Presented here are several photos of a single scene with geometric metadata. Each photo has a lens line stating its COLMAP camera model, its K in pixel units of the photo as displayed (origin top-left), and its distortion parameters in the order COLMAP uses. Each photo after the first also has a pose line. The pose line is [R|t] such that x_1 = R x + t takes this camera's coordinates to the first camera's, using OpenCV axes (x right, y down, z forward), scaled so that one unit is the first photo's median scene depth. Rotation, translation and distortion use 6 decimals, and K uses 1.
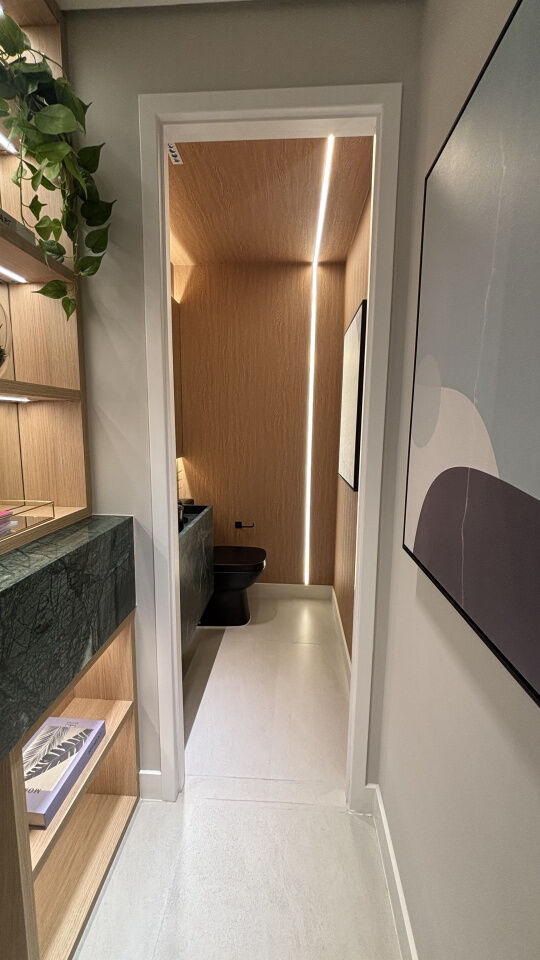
lens RADIAL K [[391.2, 0, 271.5], [0, 391.2, 482.3], [0, 0, 1]] dist [-0.008154, -0.000847]
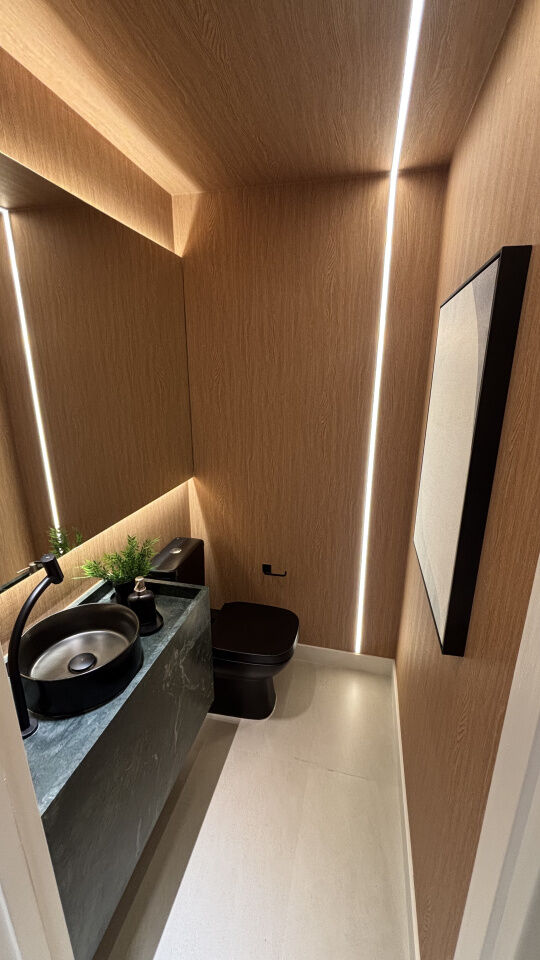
lens RADIAL K [[391.2, 0, 267.9], [0, 391.2, 478.5], [0, 0, 1]] dist [-0.008154, -0.000847]
pose [[0.984075, 0.038110, -0.173618, 0.041561], [-0.014595, 0.990771, 0.134756, -0.170433], [0.177151, -0.130076, 0.975550, 0.316651]]
